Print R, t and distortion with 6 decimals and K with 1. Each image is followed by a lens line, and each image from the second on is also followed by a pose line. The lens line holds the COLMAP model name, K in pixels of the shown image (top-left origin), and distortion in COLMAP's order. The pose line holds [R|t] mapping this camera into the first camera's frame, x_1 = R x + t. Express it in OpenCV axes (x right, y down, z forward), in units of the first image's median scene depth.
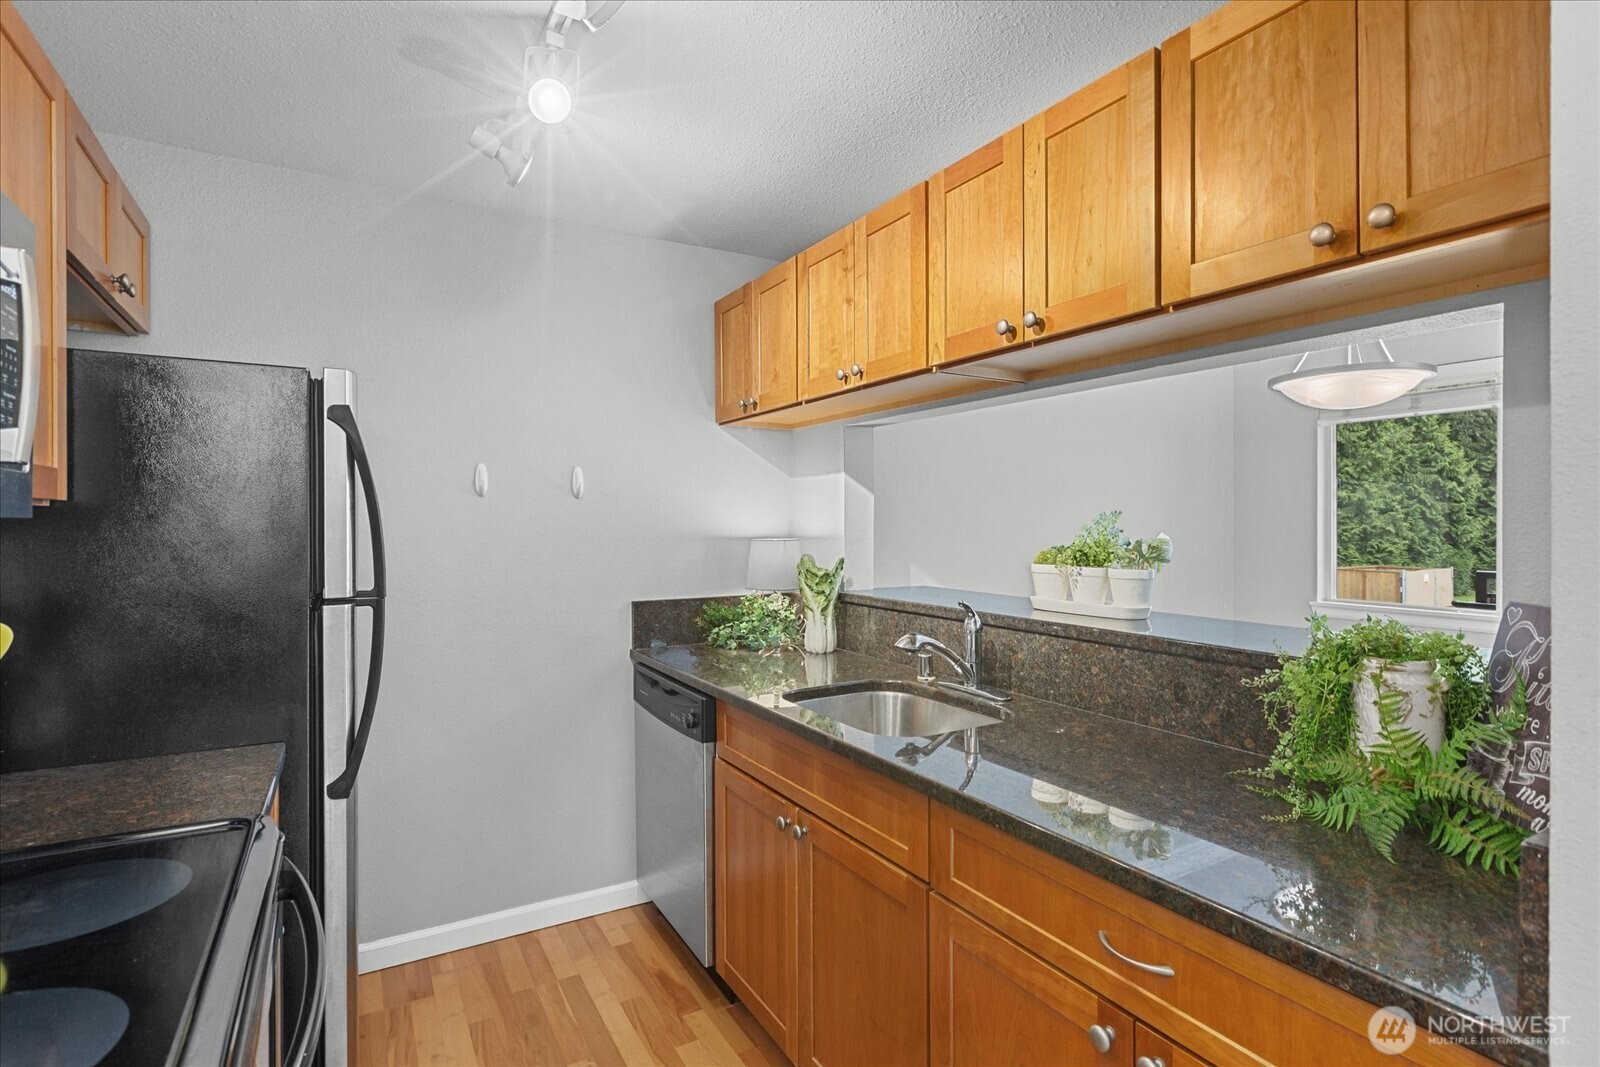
lens RADIAL K [[808.0, 0, 810.0], [0, 808.0, 524.7], [0, 0, 1]] dist [0.006072, 0.000650]
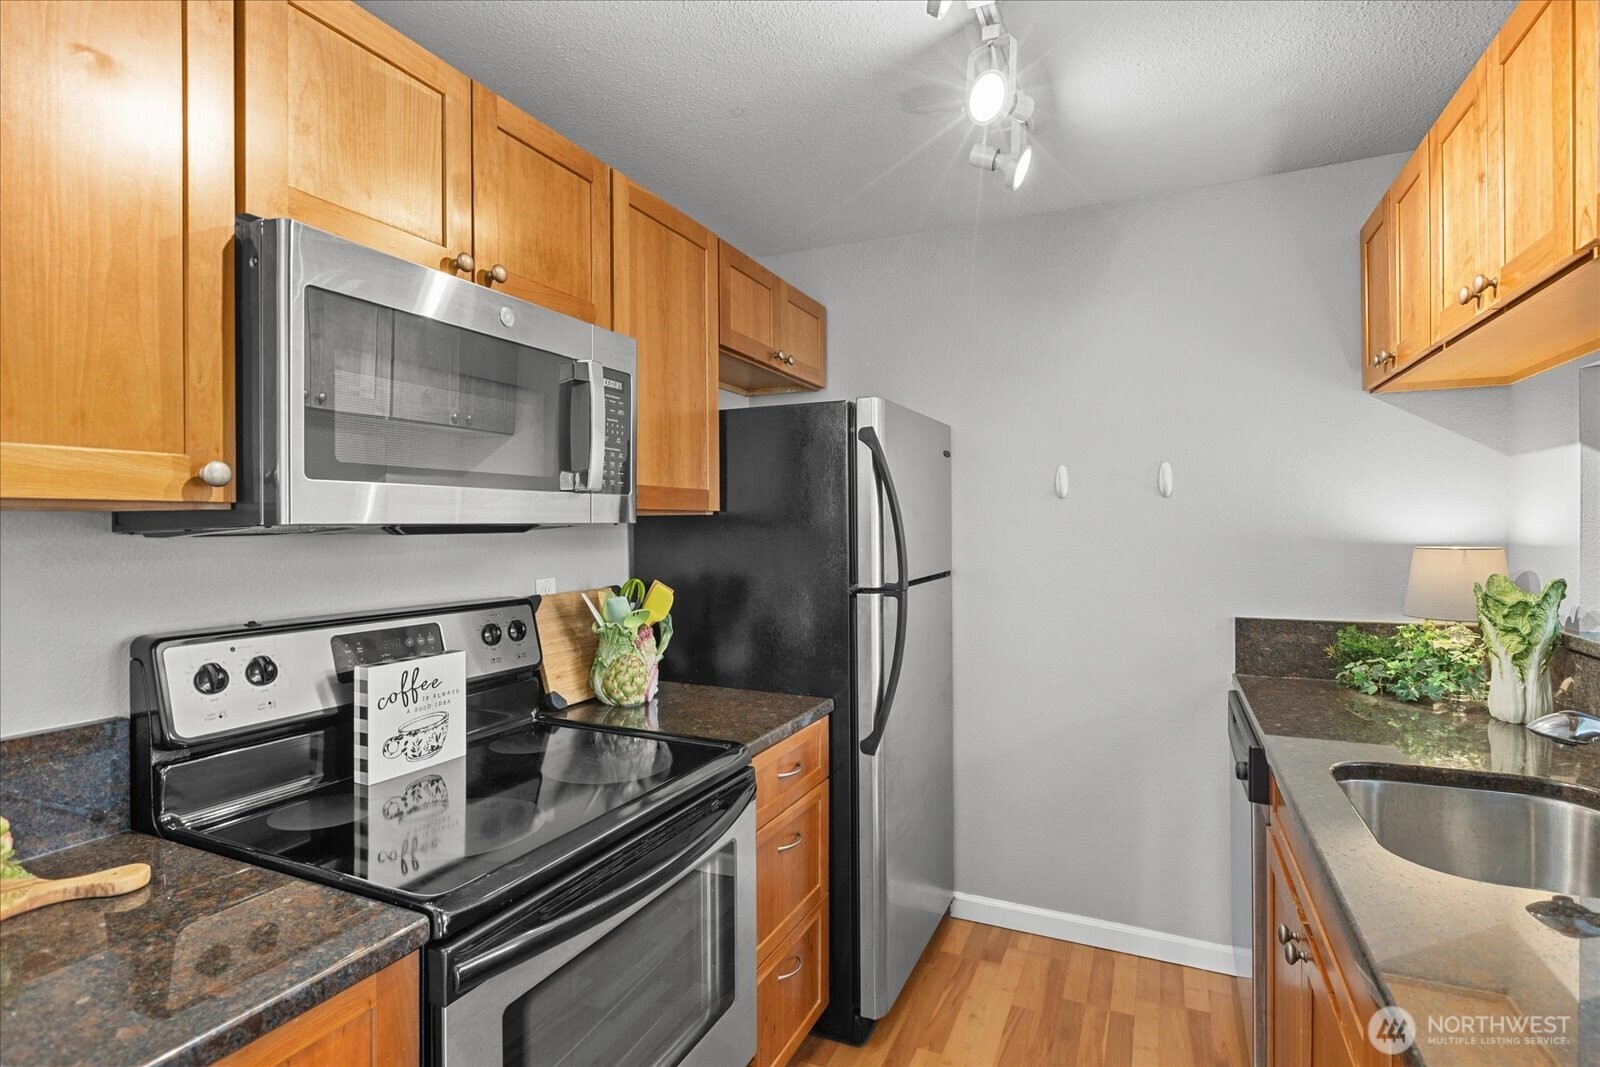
lens RADIAL K [[793.5, 0, 800.0], [0, 793.5, 533.5], [0, 0, 1]] dist [0.000991, -0.000082]
pose [[0.567516, 0.006306, -0.823338, 0.221024], [0.000947, 0.999965, 0.008312, -0.000136], [0.823362, -0.005497, 0.567490, 0.166166]]
